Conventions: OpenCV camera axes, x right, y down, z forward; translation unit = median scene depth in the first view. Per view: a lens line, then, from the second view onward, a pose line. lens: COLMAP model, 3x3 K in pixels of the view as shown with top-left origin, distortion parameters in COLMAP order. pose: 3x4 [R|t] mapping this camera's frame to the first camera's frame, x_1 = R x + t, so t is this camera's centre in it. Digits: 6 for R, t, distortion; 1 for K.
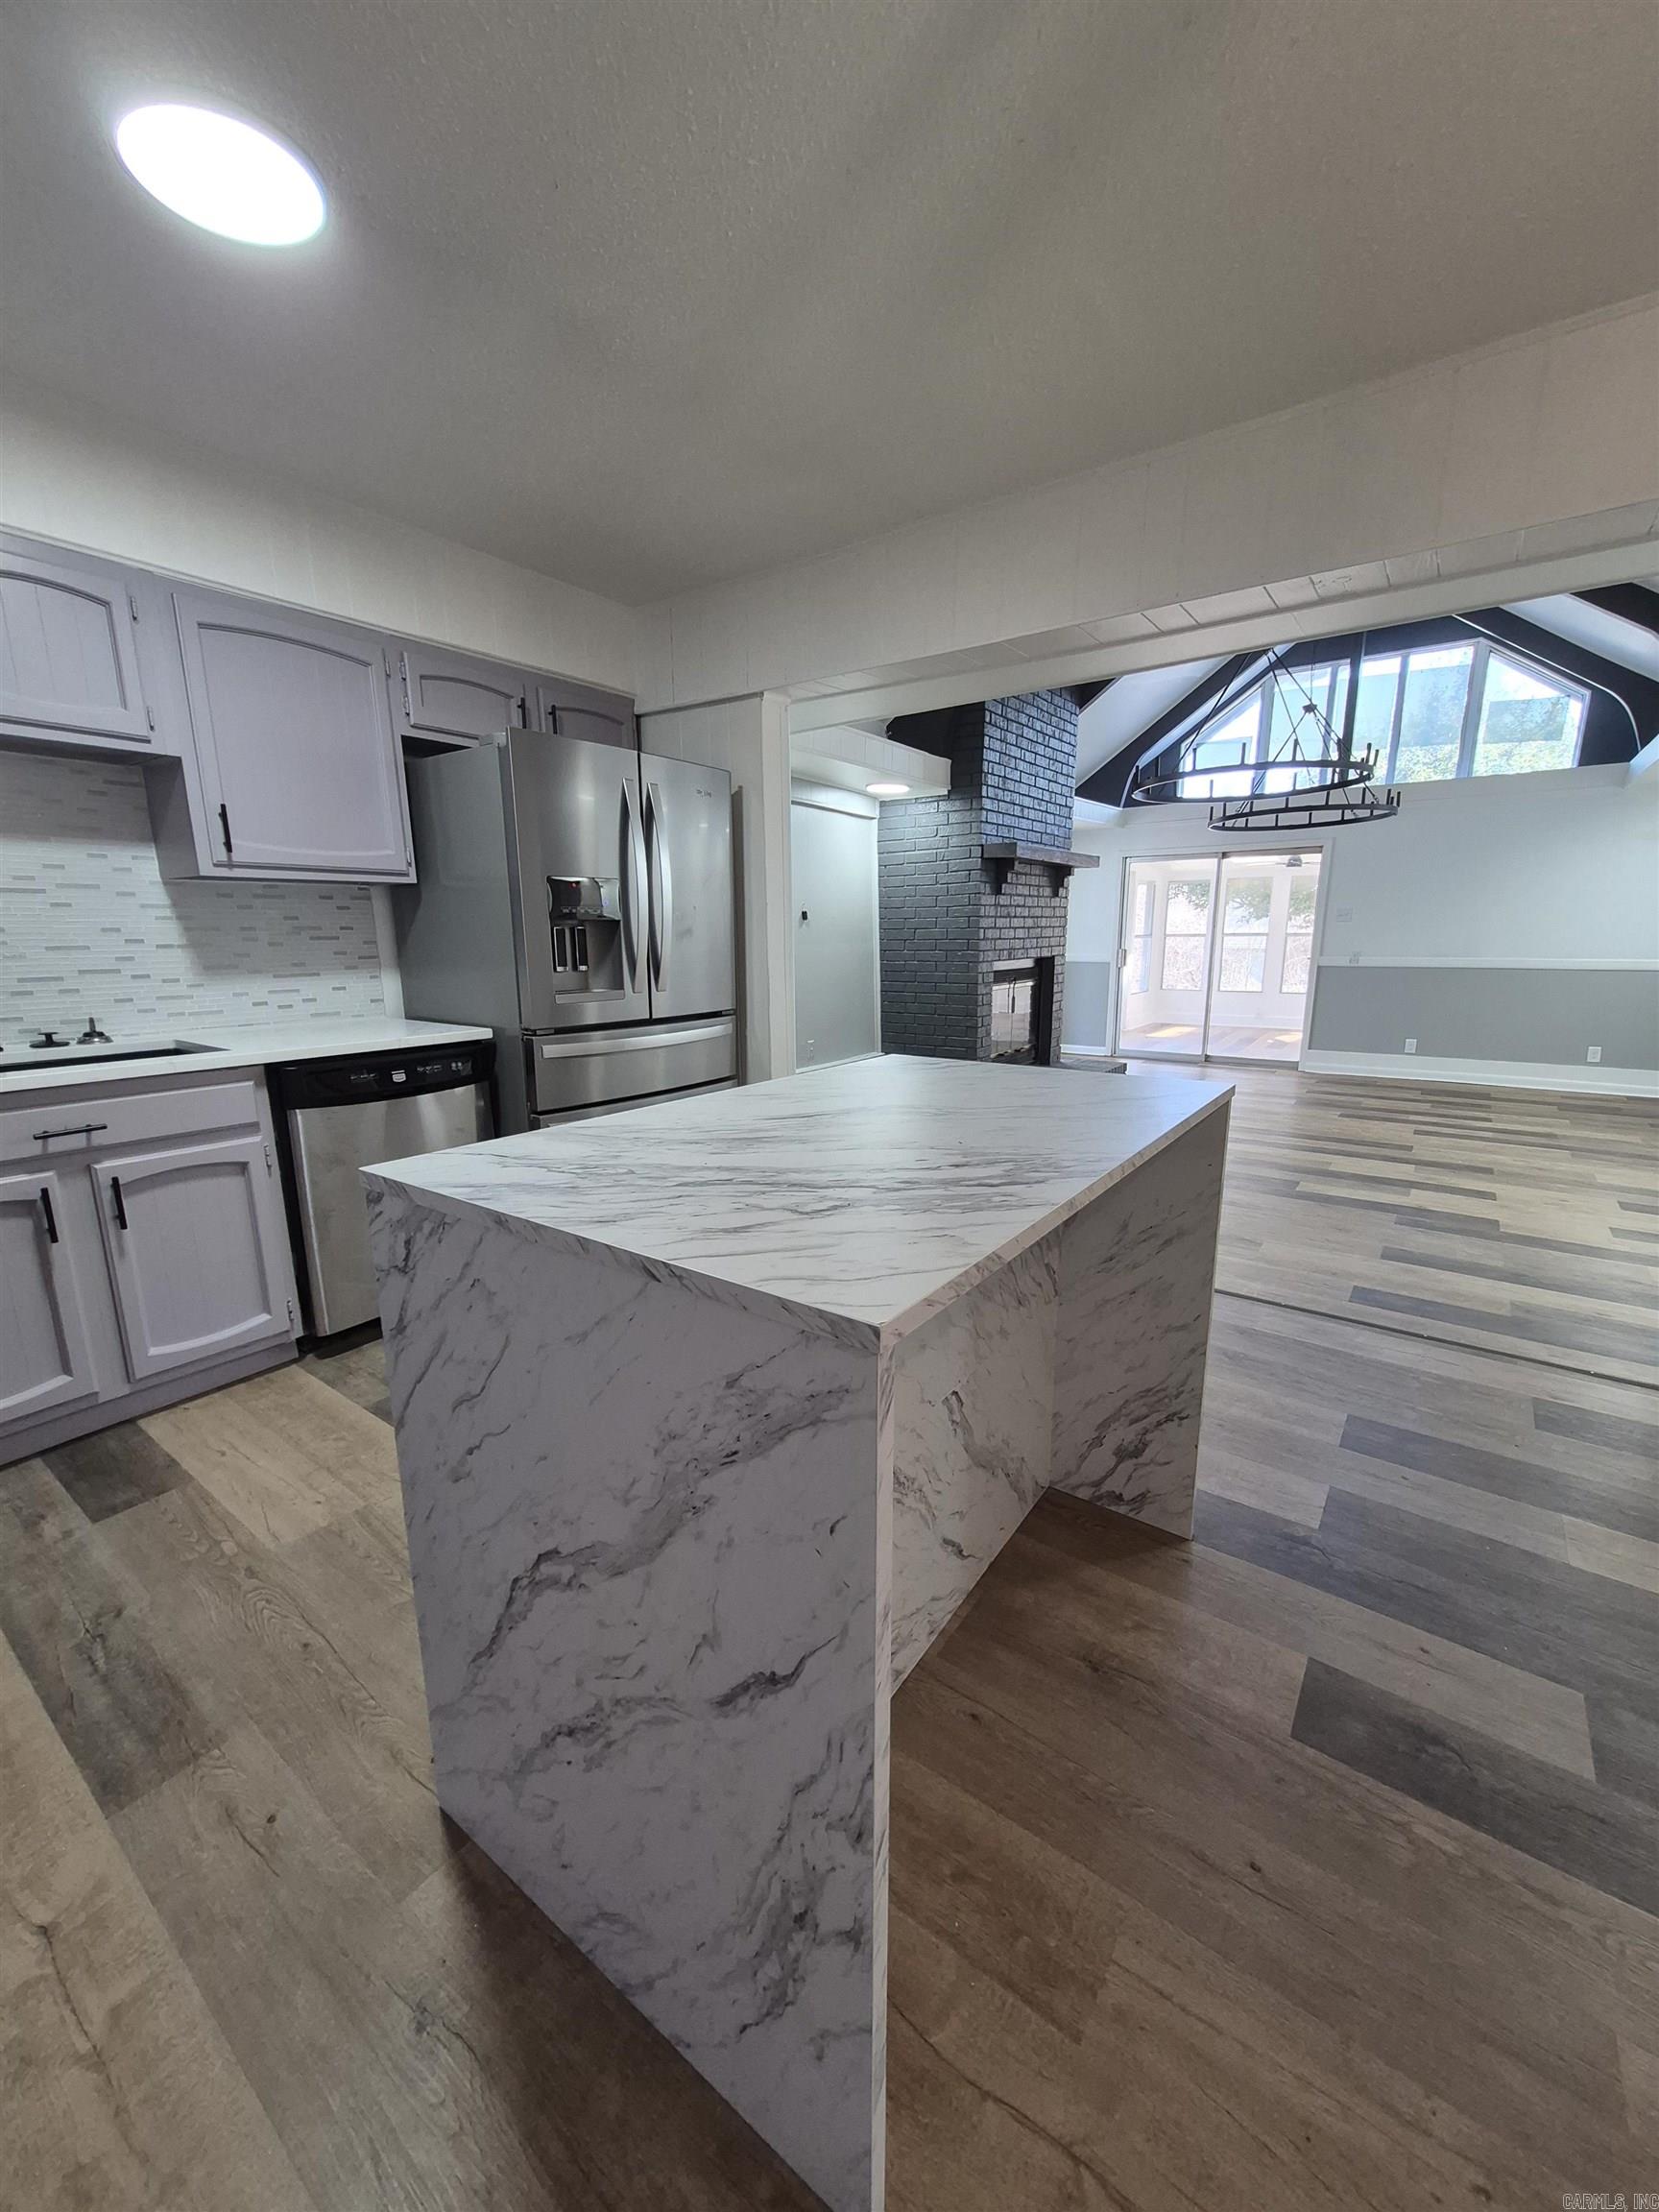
lens RADIAL K [[867.6, 0, 842.4], [0, 867.6, 1113.1], [0, 0, 1]] dist [0.000720, 0.000085]
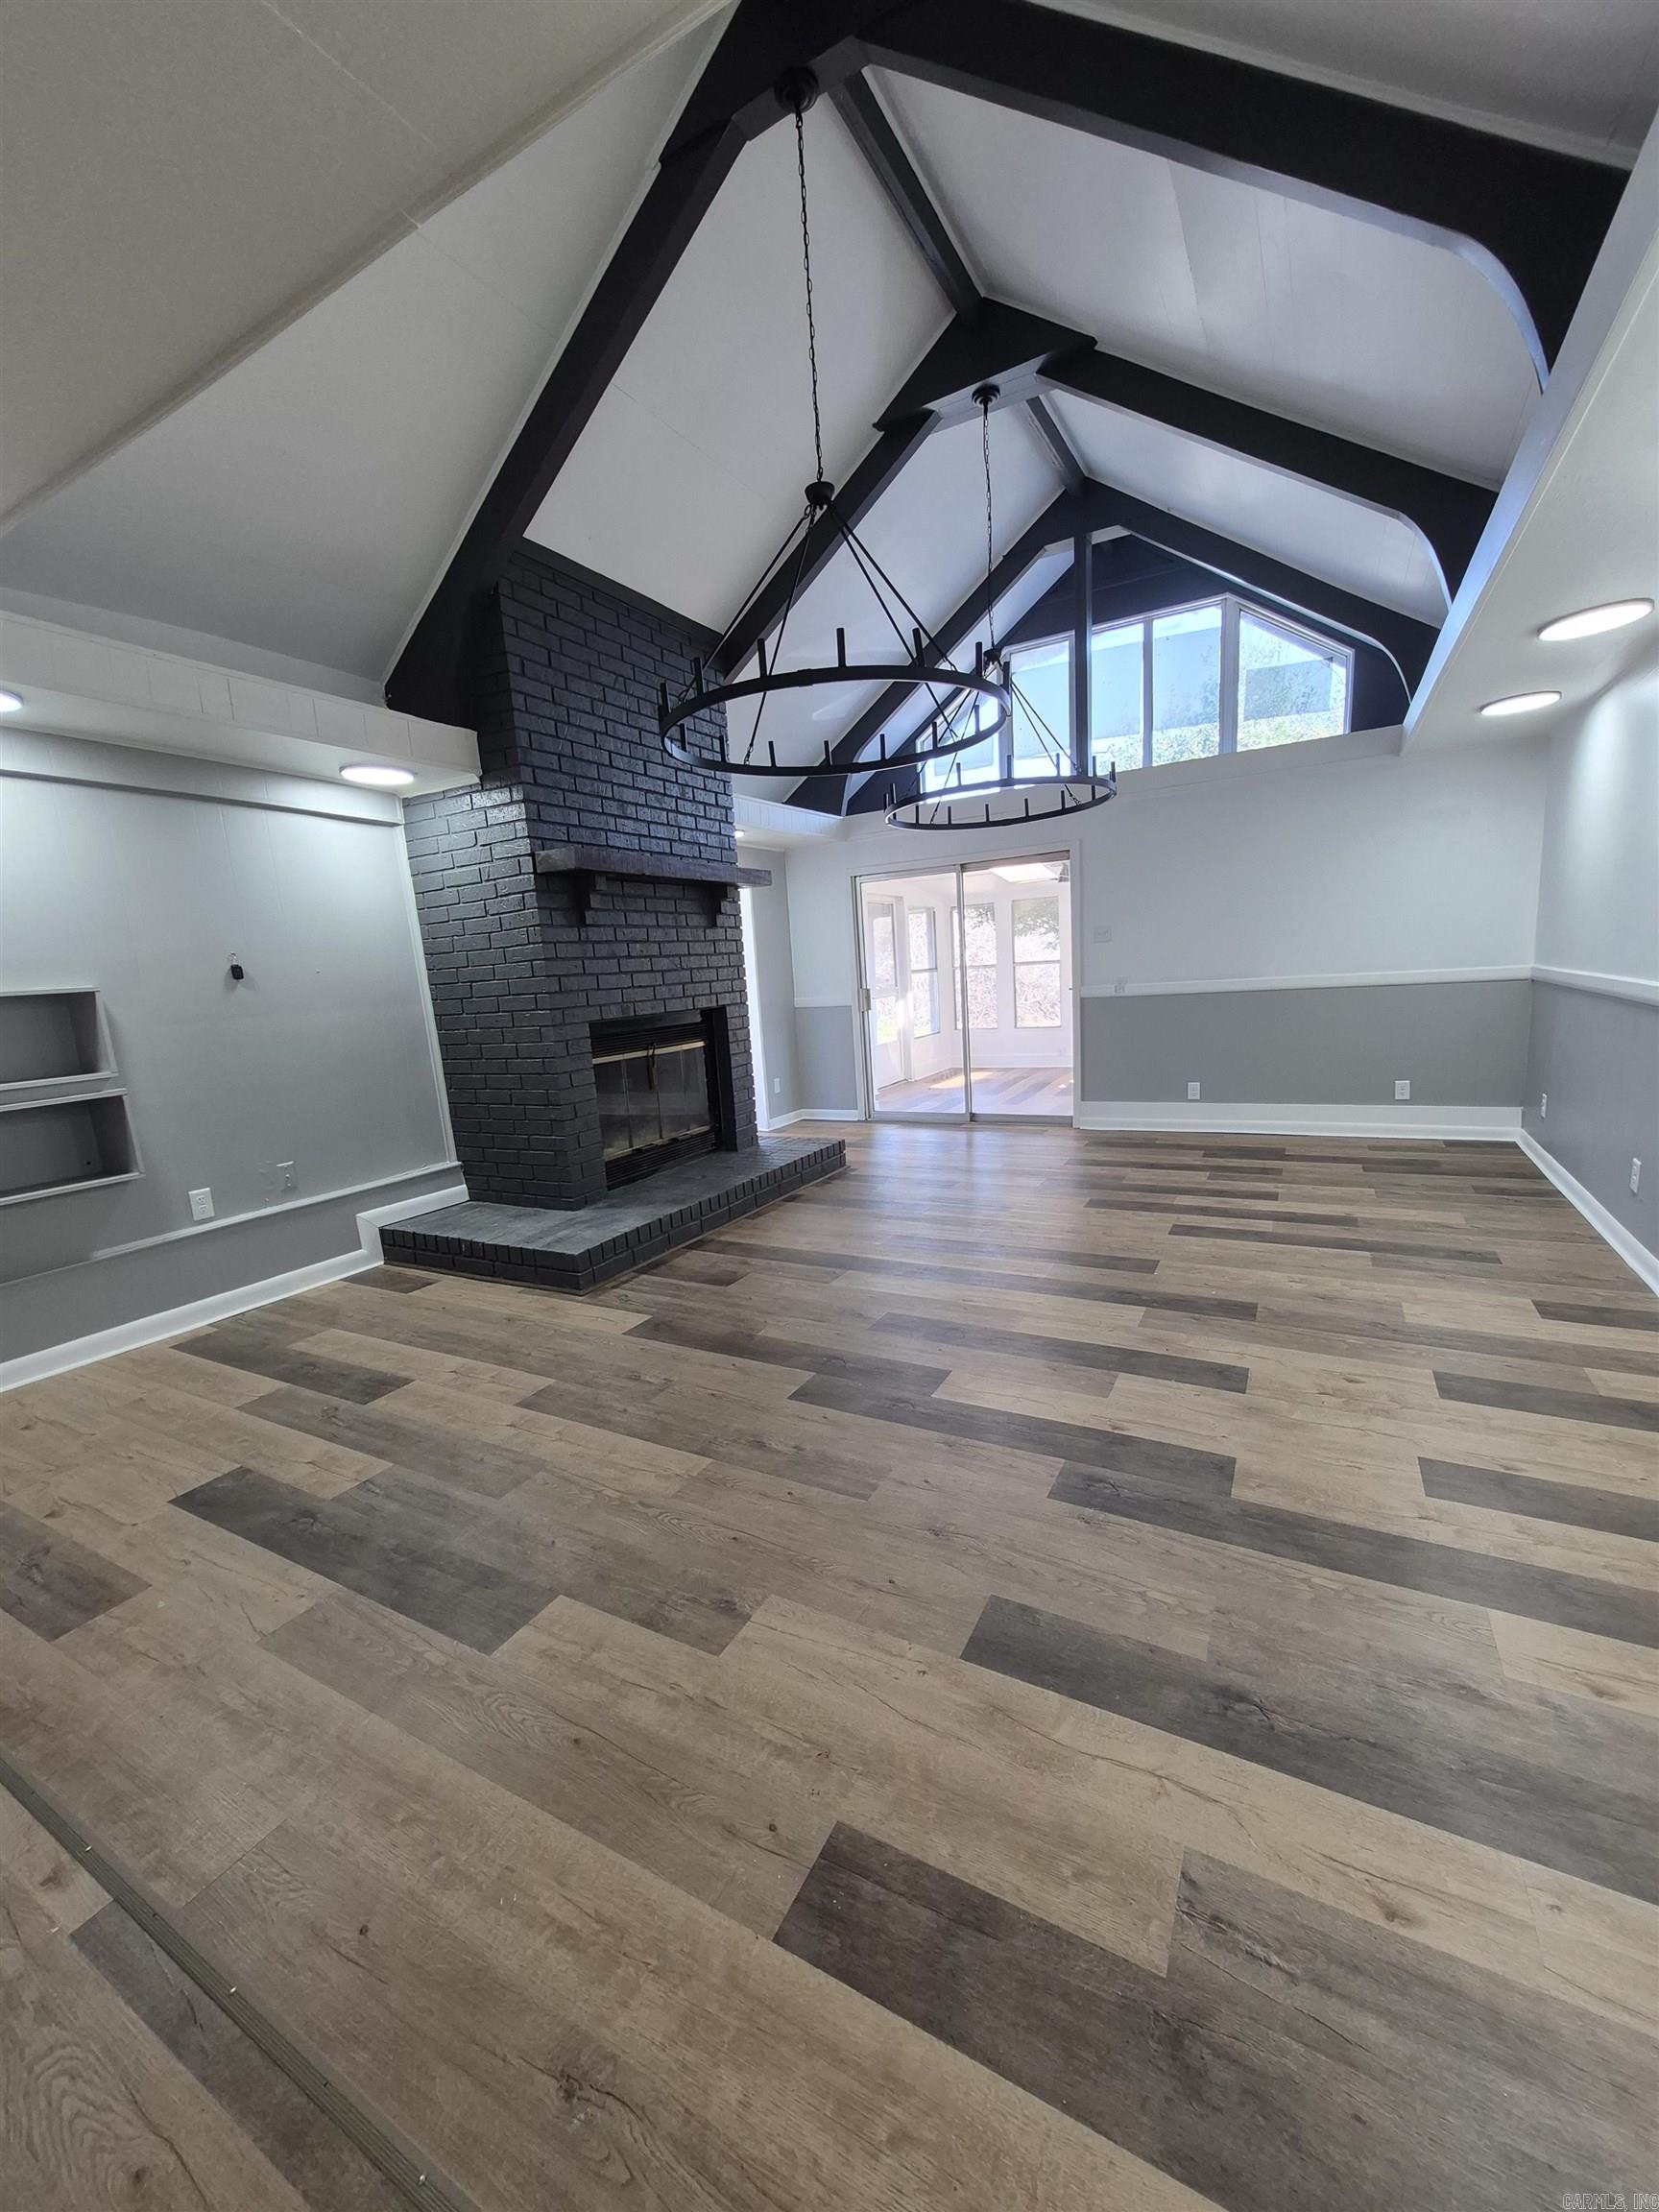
lens RADIAL K [[875.7, 0, 838.0], [0, 875.7, 1119.6], [0, 0, 1]] dist [-0.000374, -0.000114]
pose [[0.990226, -0.074346, 0.118003, 0.168784], [0.079555, 0.996025, -0.040061, -0.032418], [-0.114556, 0.049057, 0.992205, 0.173399]]
